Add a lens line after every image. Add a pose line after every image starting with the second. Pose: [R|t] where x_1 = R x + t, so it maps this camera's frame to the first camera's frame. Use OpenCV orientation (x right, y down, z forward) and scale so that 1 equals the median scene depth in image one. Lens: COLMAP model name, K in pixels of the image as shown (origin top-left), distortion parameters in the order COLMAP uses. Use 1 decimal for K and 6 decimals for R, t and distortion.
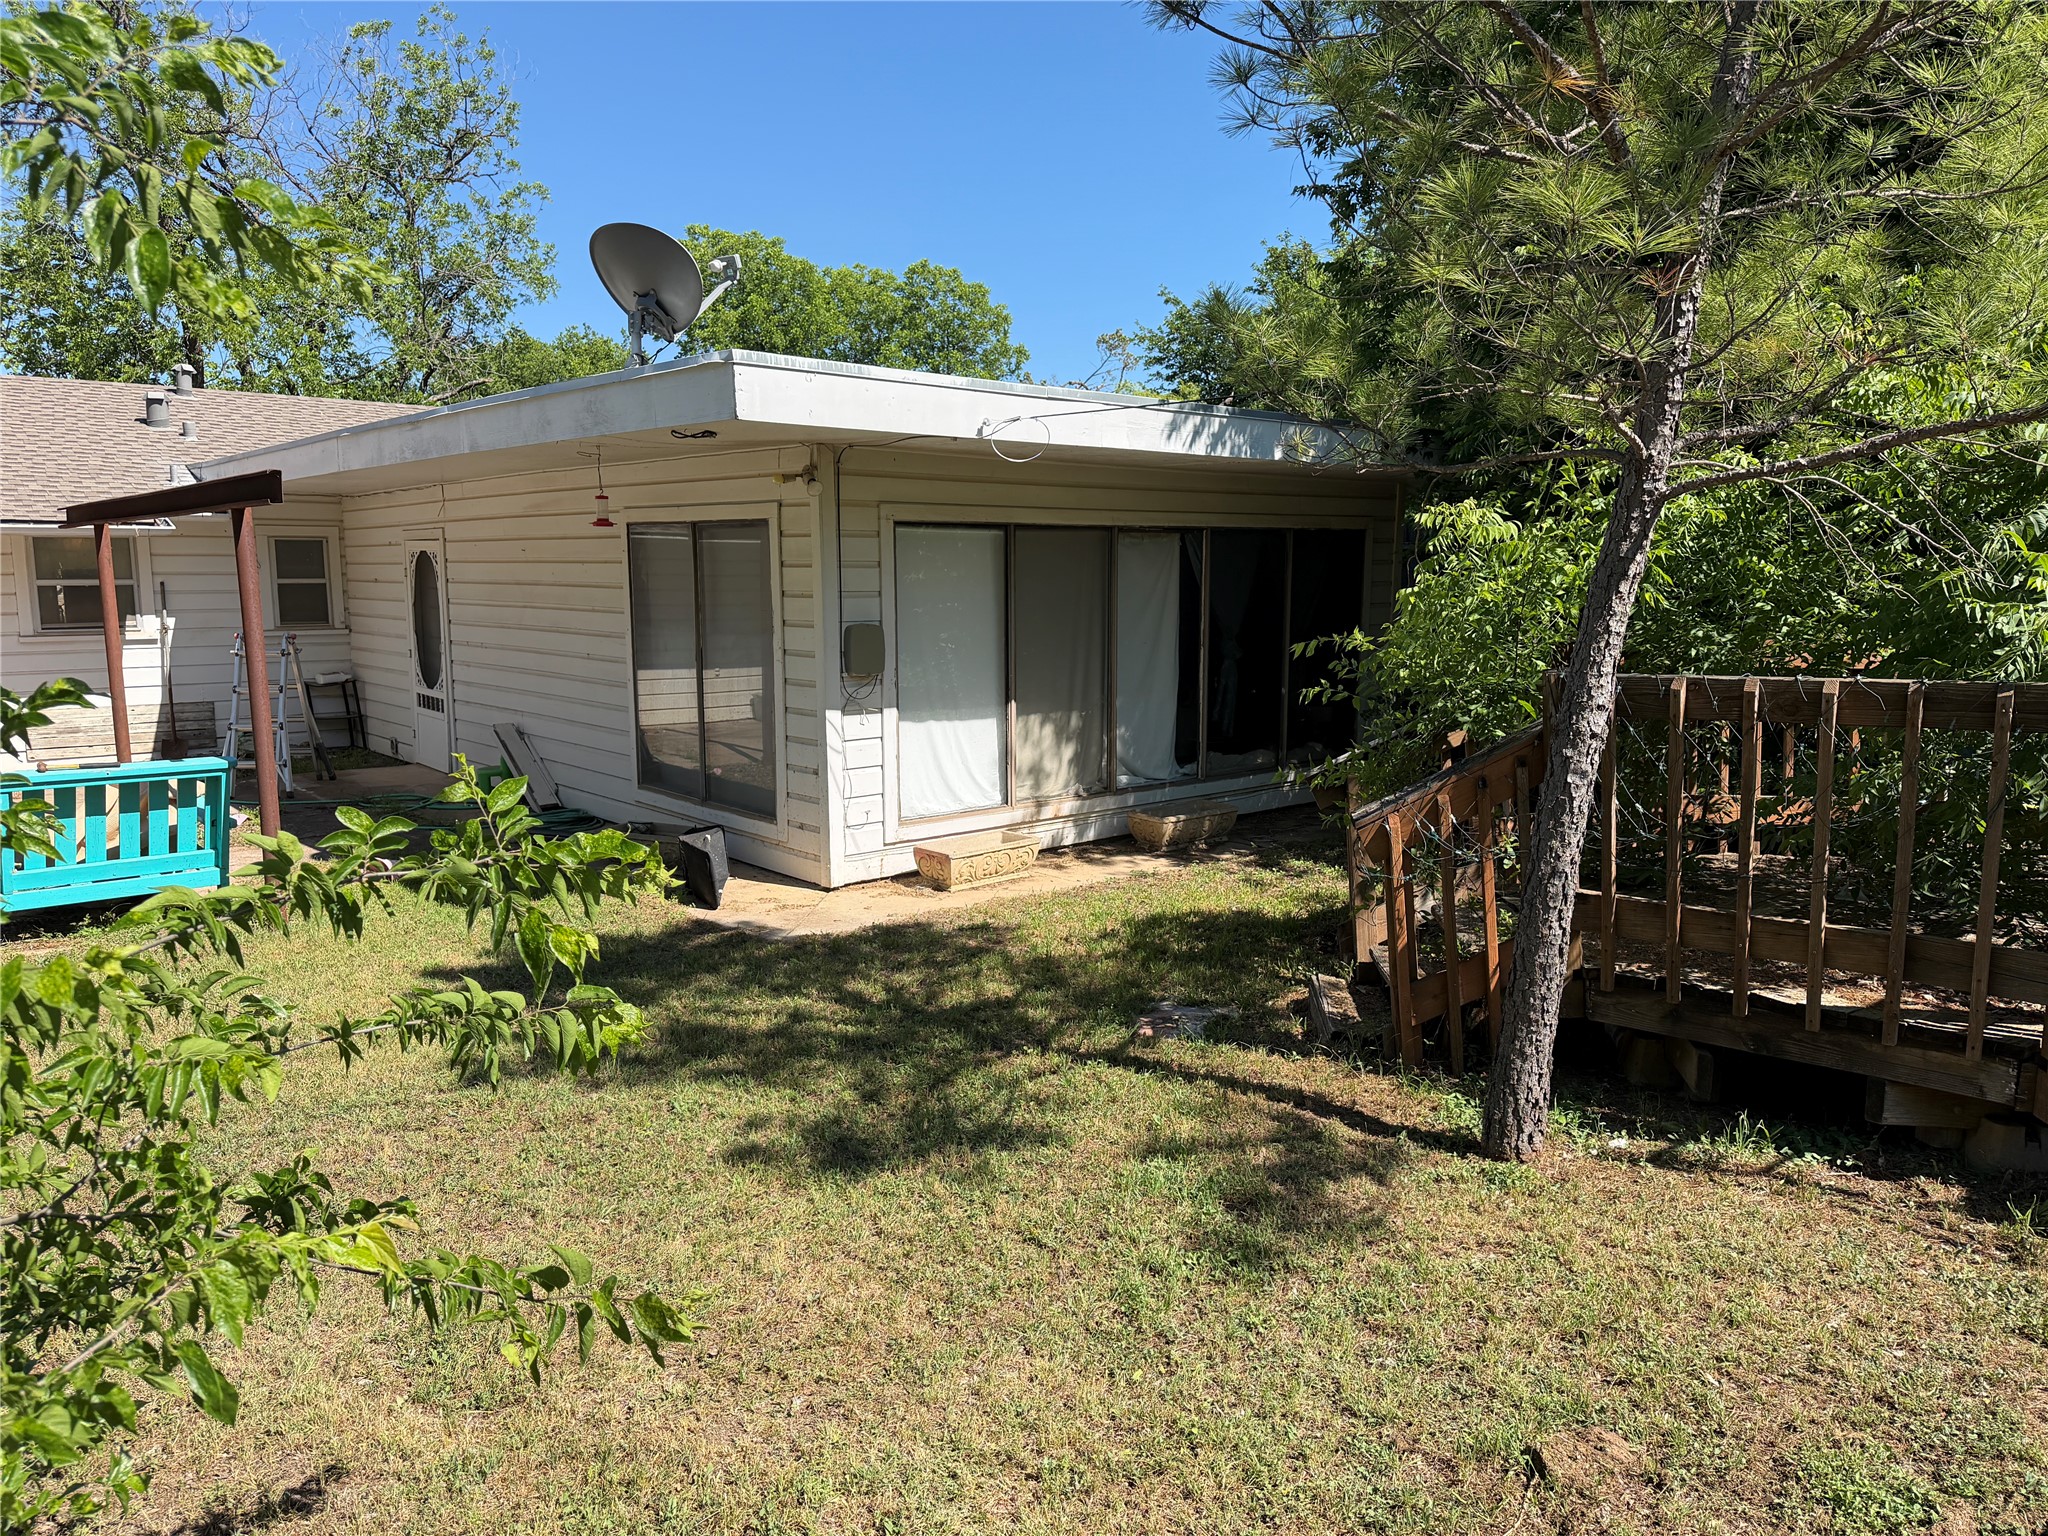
lens RADIAL K [[1403.9, 0, 1024.0], [0, 1403.9, 768.0], [0, 0, 1]] dist [0.160037, -0.223668]
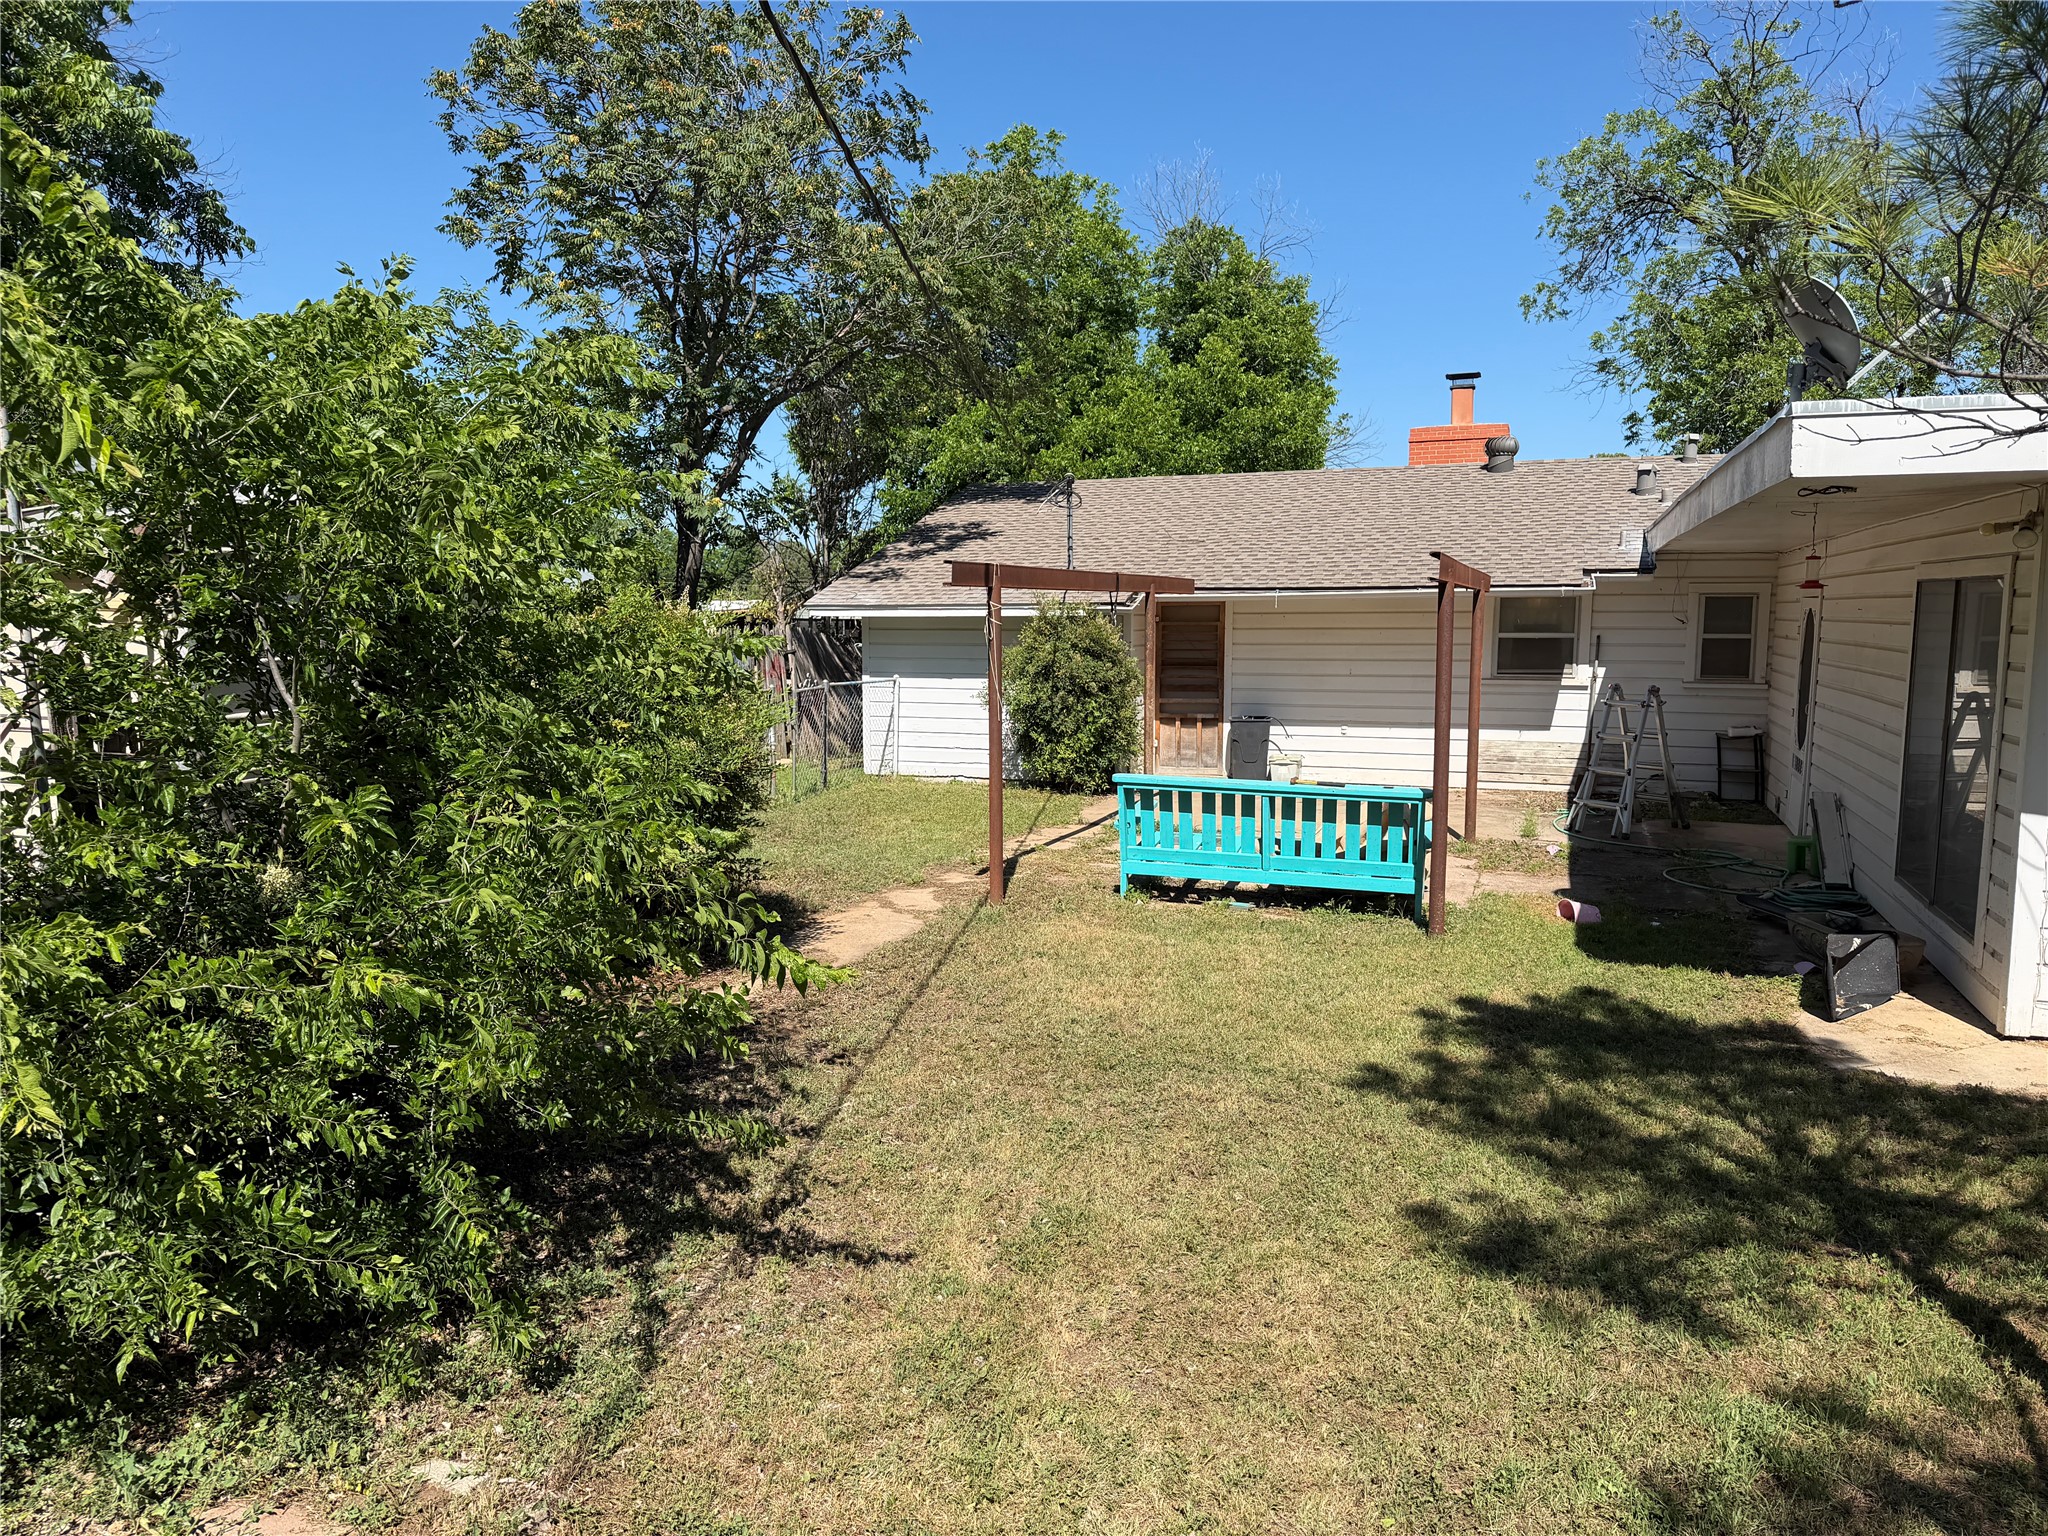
lens RADIAL K [[1452.3, 0, 1024.0], [0, 1452.3, 768.0], [0, 0, 1]] dist [-0.010526, -0.004946]
pose [[0.484055, 0.096963, -0.869649, 0.378370], [-0.123024, 0.991511, 0.042074, -0.040512], [0.866346, 0.086621, 0.491875, 0.138943]]
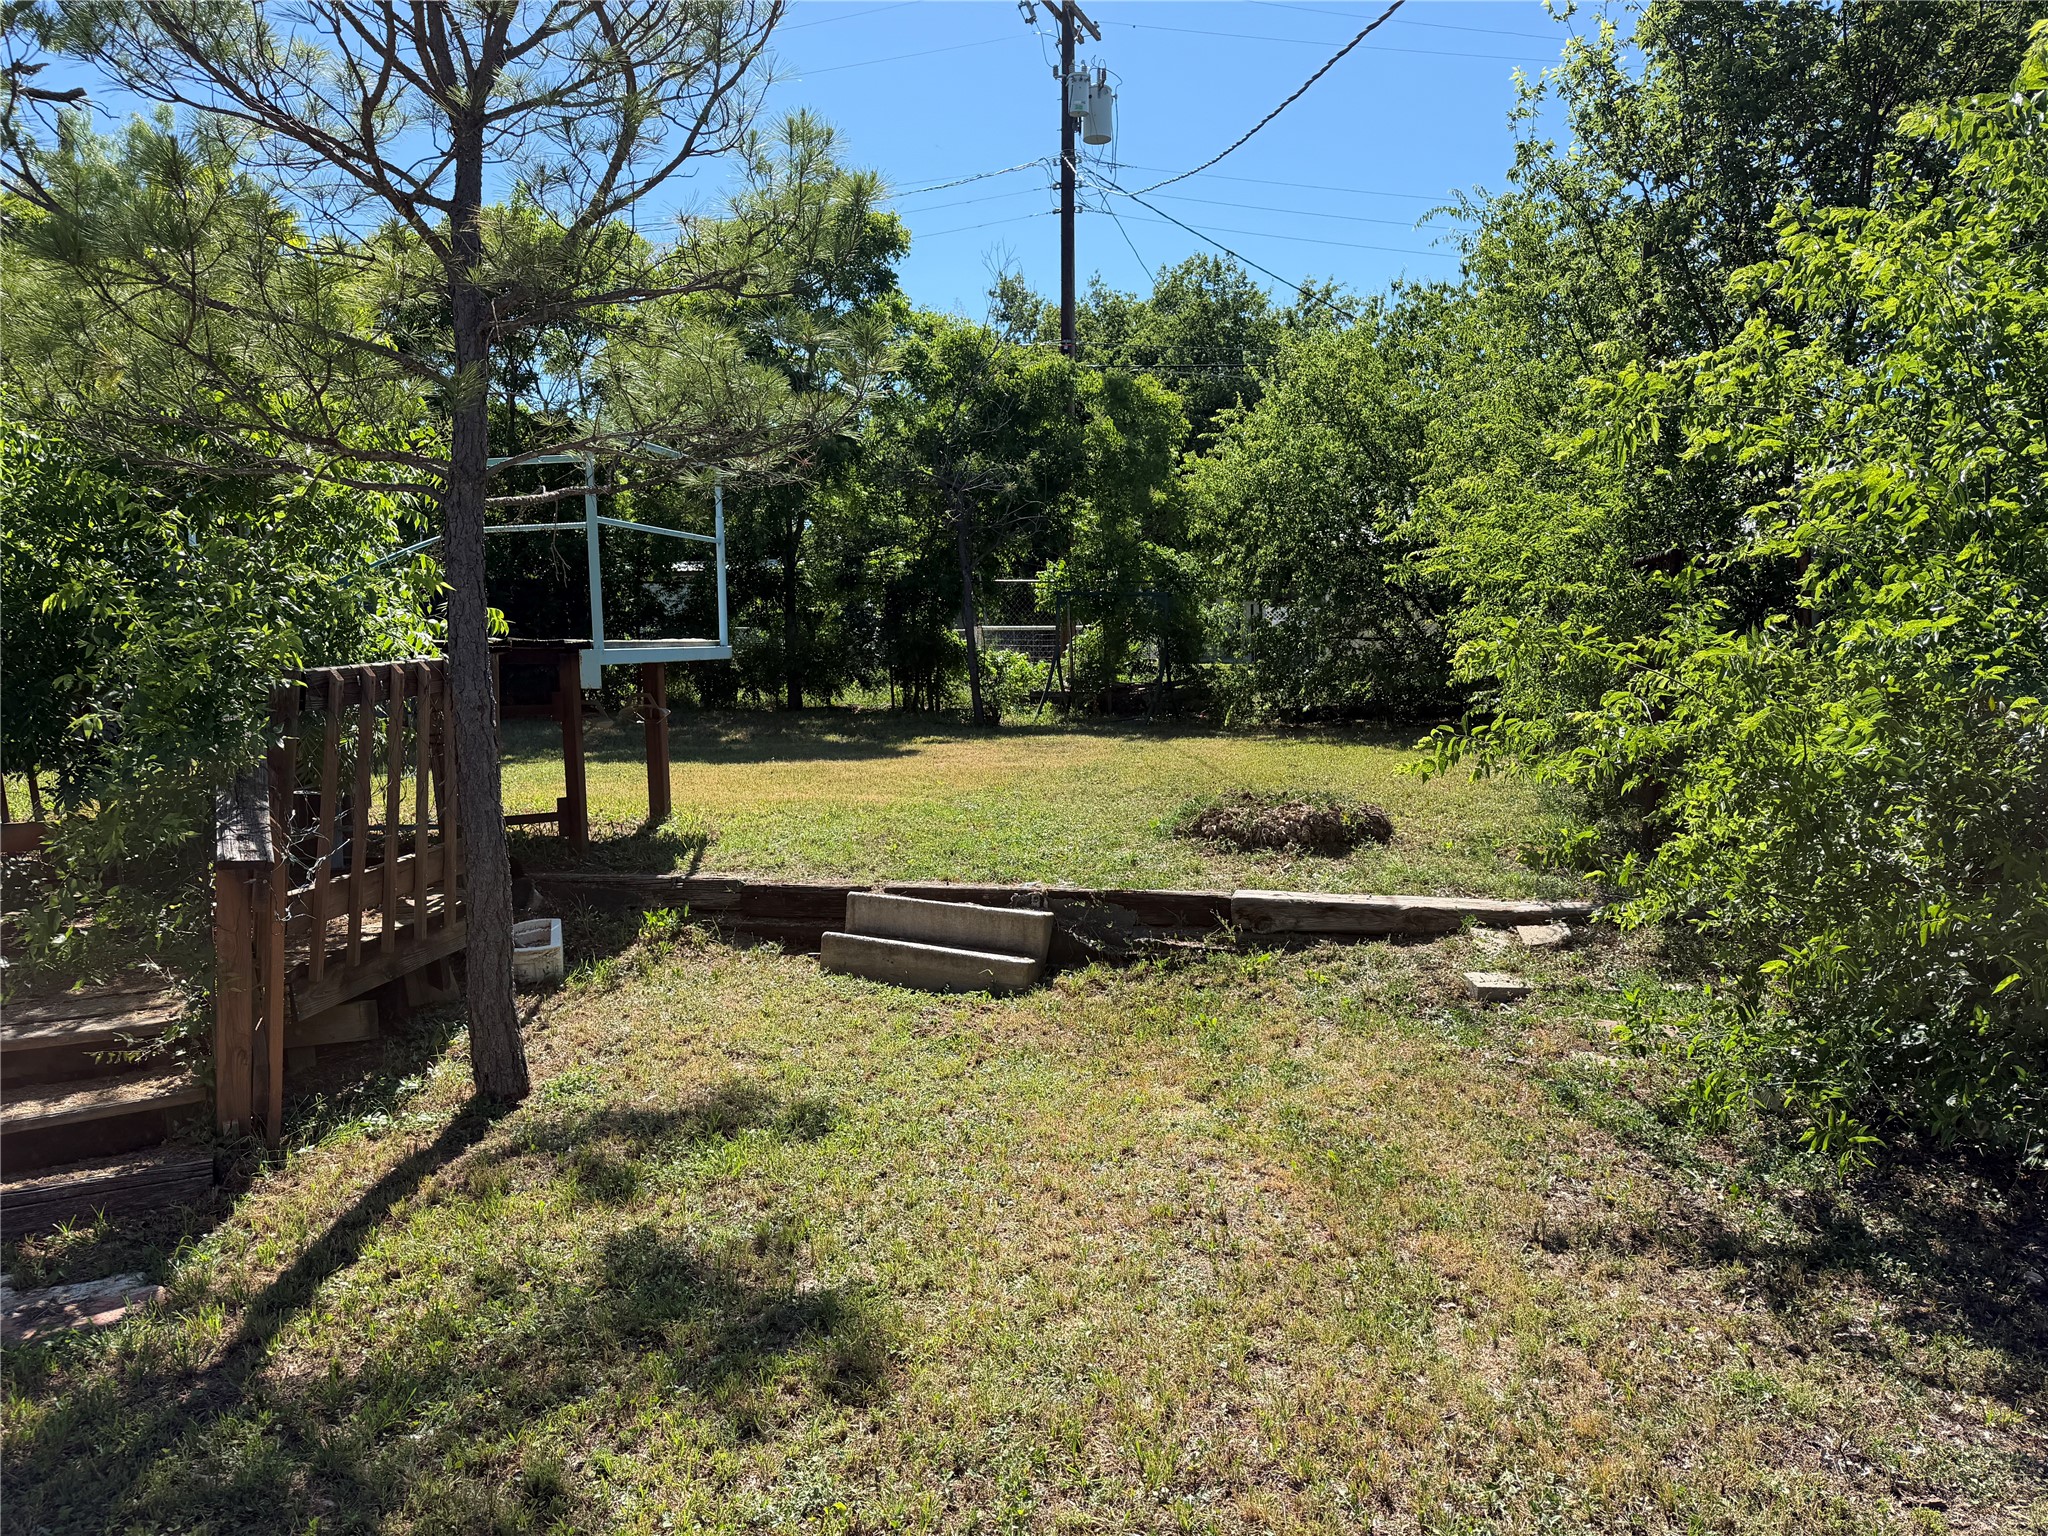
lens RADIAL K [[1452.3, 0, 1024.0], [0, 1452.3, 768.0], [0, 0, 1]] dist [-0.010526, -0.004946]
pose [[-0.594488, -0.073151, 0.800770, -0.527298], [0.122969, 0.975869, 0.180437, -0.082723], [-0.794646, 0.205738, -0.571148, 0.875527]]
